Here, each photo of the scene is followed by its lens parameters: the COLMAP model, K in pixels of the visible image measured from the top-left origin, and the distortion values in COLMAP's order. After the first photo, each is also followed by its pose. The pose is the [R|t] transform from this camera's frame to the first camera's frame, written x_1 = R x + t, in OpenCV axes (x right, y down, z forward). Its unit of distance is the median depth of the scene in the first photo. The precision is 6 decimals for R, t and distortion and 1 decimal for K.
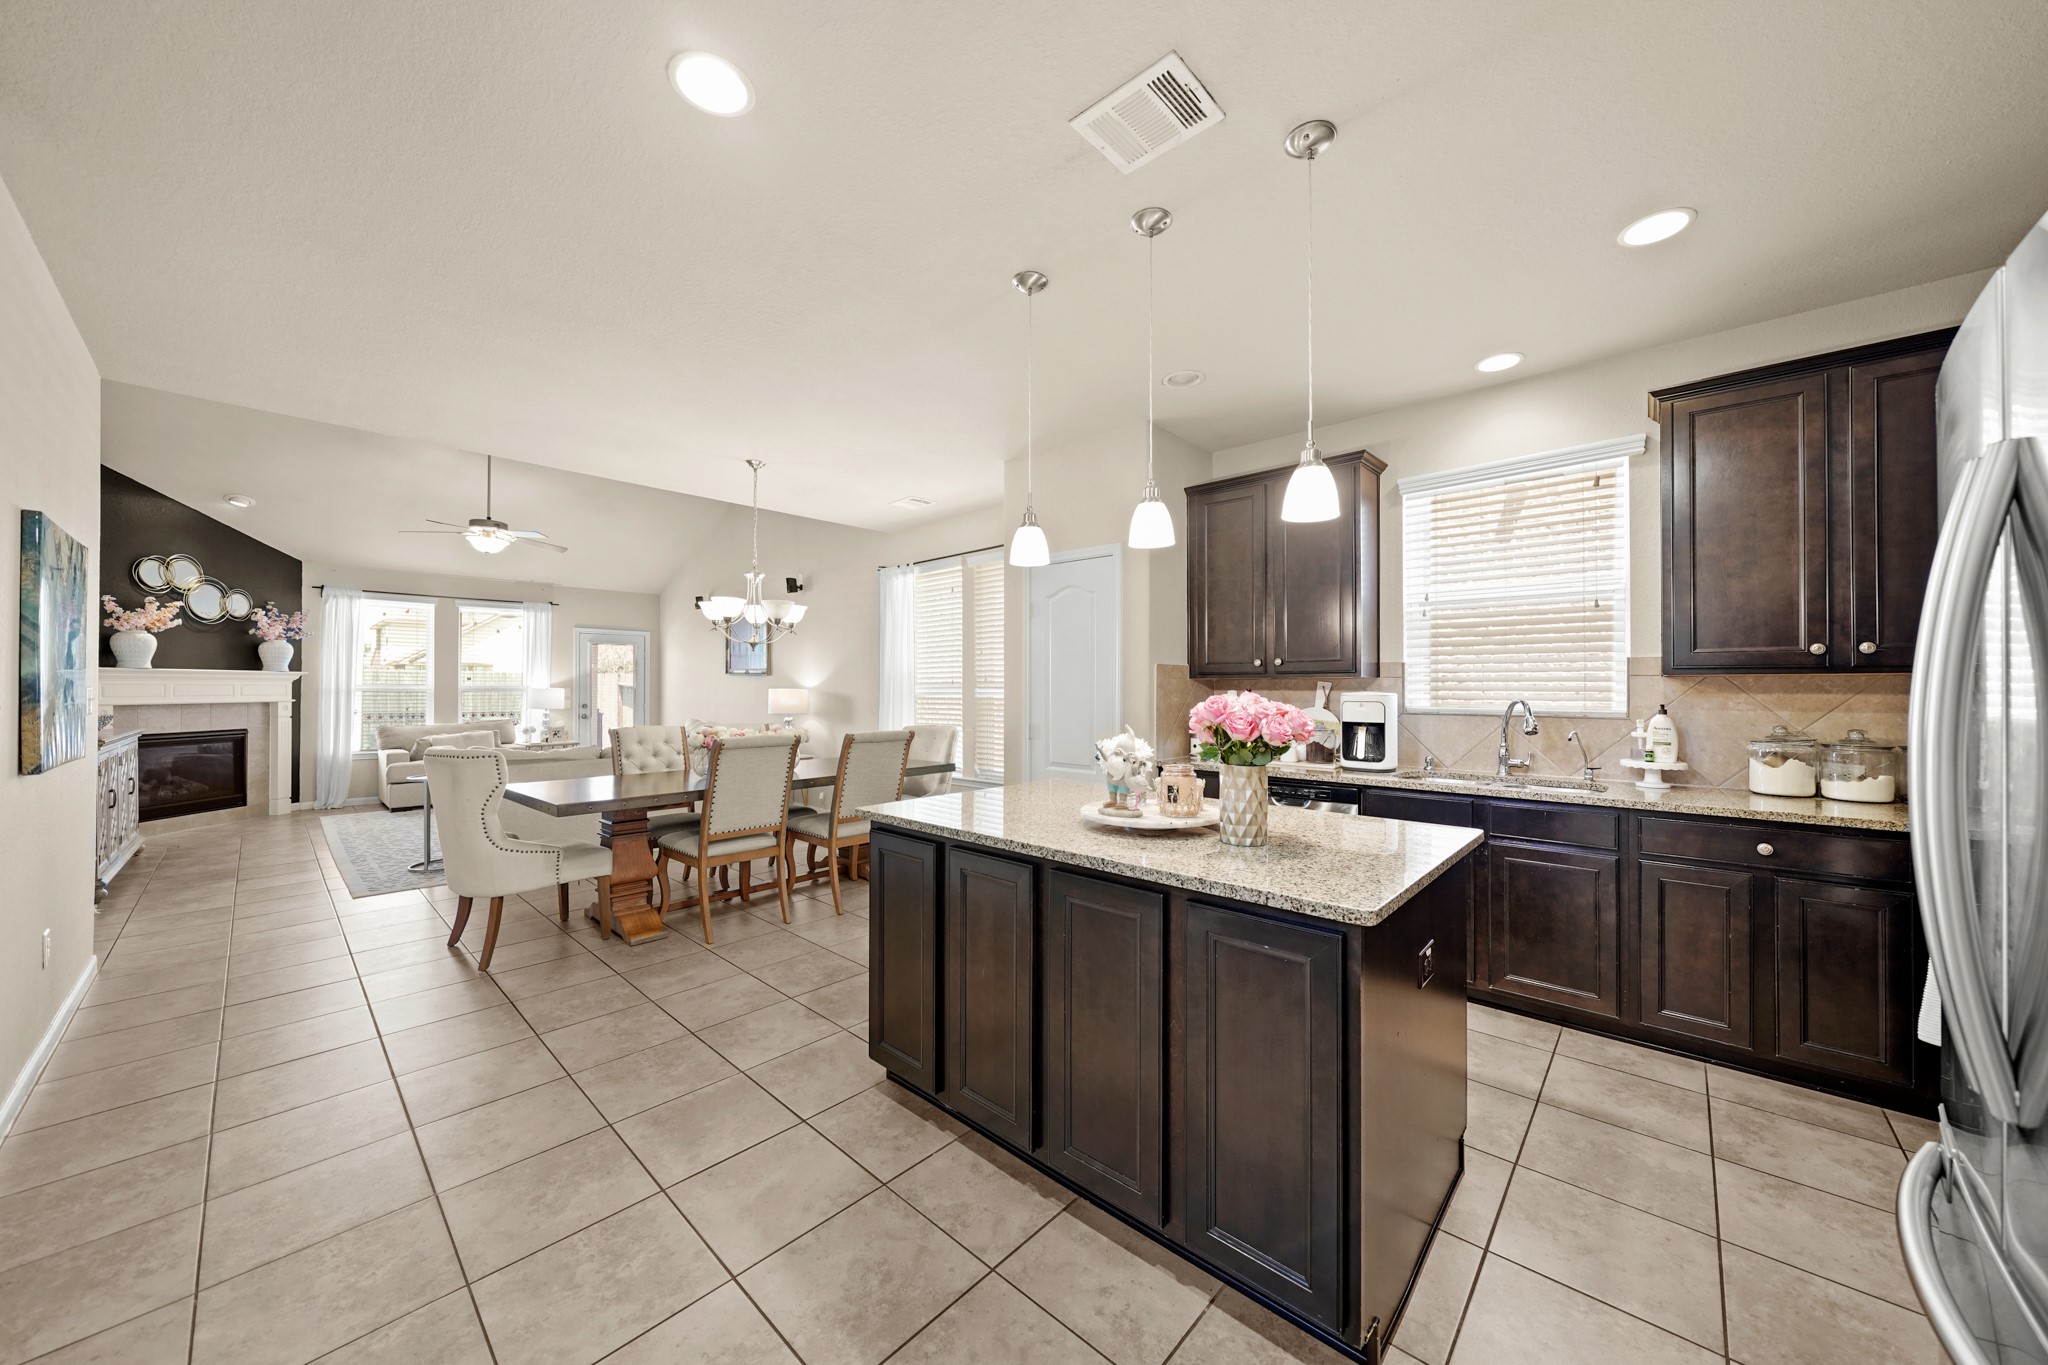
lens RADIAL K [[700.4, 0, 1032.8], [0, 700.4, 682.0], [0, 0, 1]] dist [-0.015344, -0.000111]
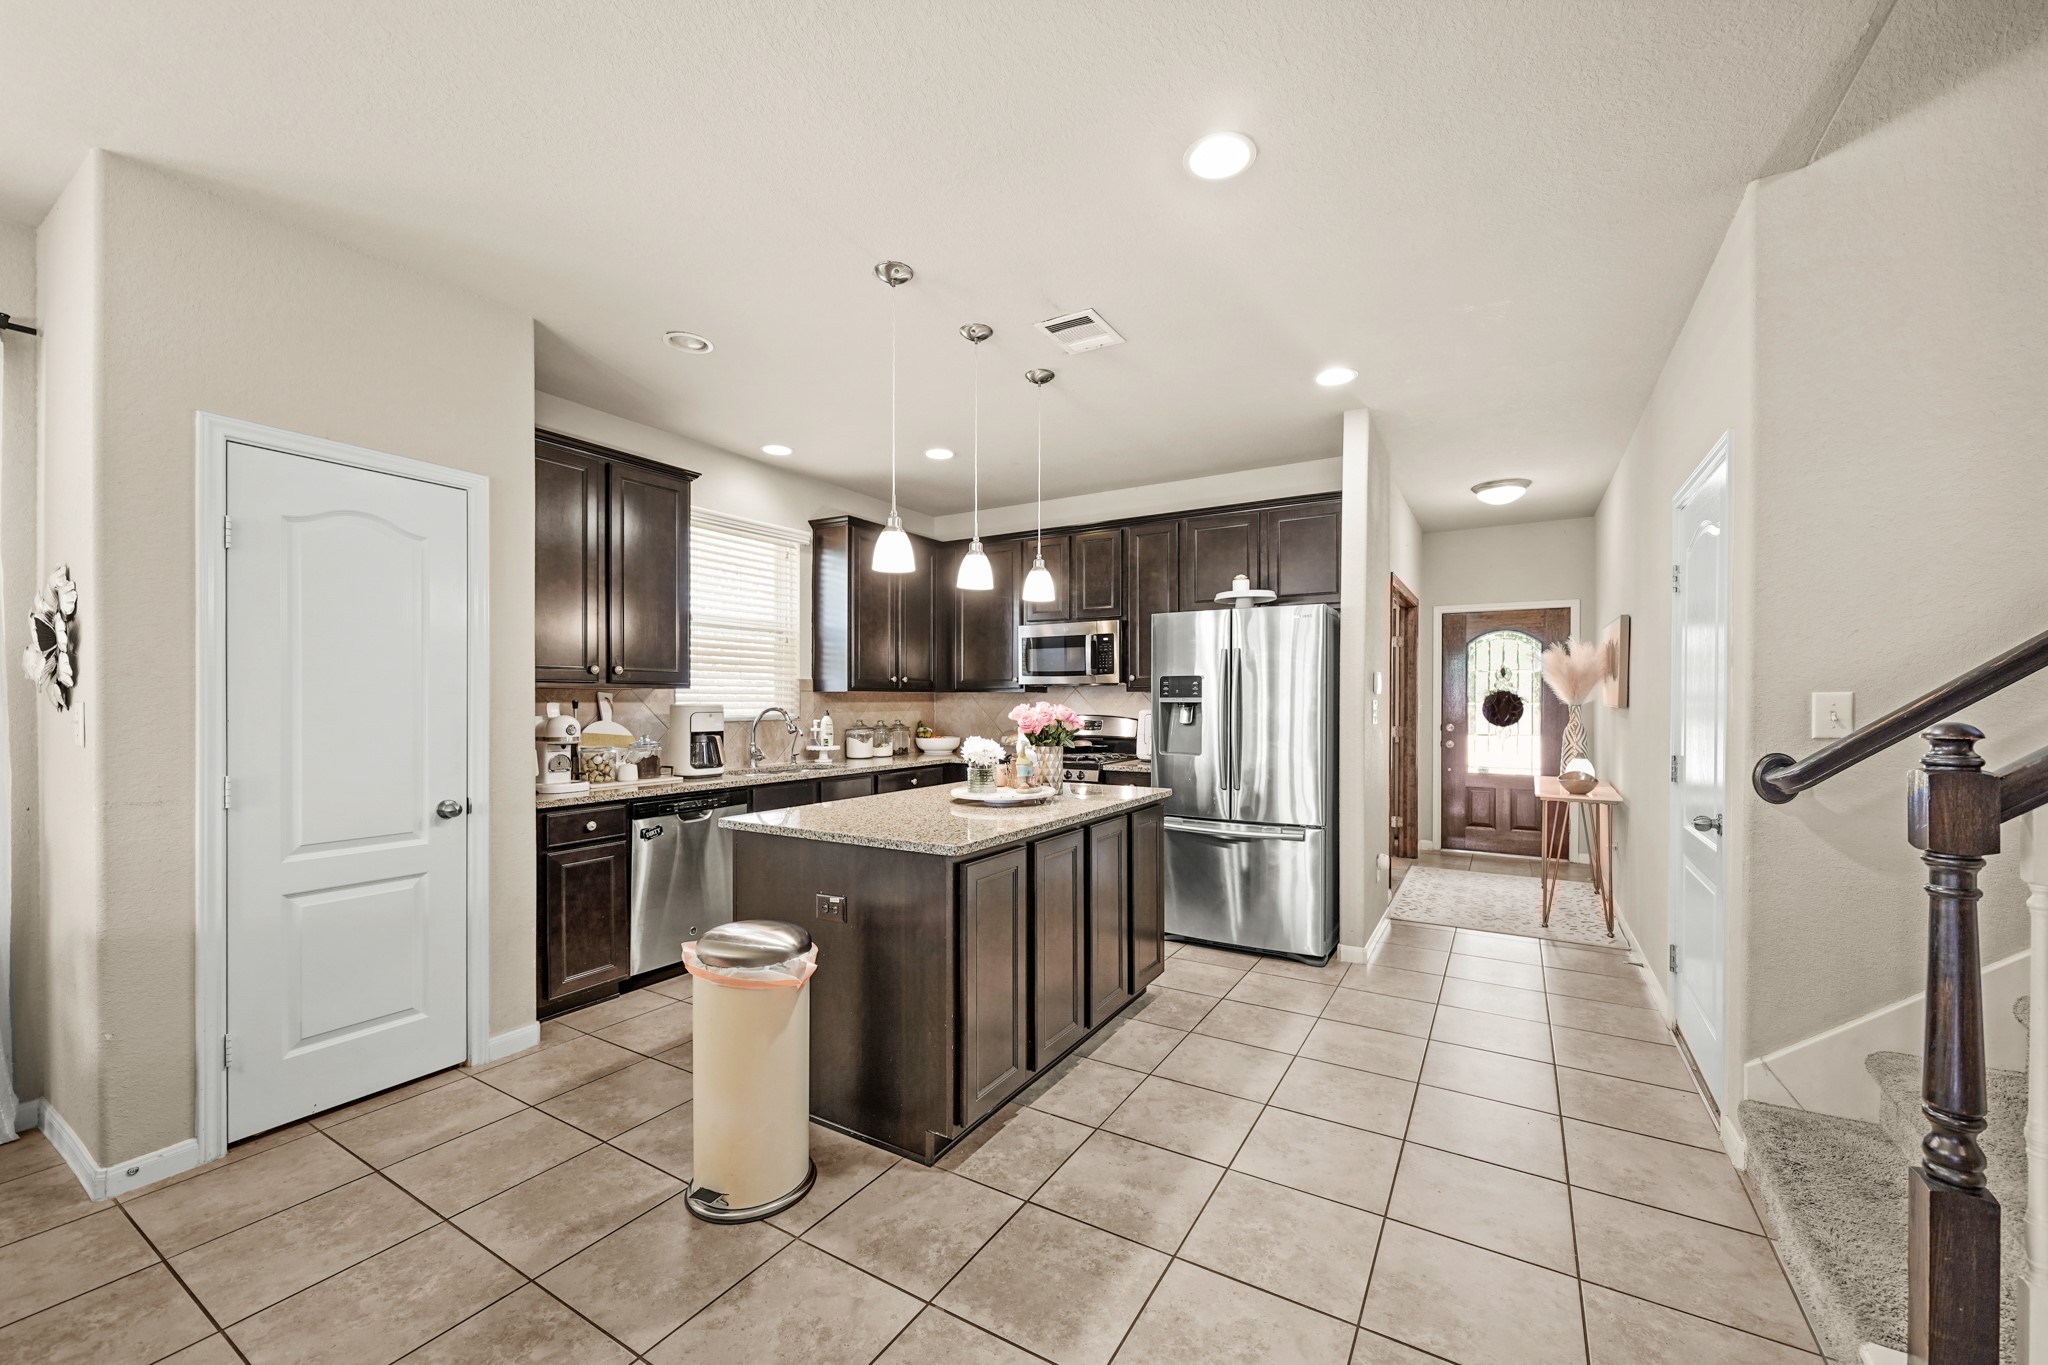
lens RADIAL K [[781.7, 0, 1035.7], [0, 781.7, 698.7], [0, 0, 1]] dist [-0.002935, -0.000157]
pose [[-0.187300, -0.000660, 0.982303, -1.082739], [-0.008766, 0.999961, -0.000999, 0.006100], [-0.982264, -0.008798, -0.187298, 0.992068]]
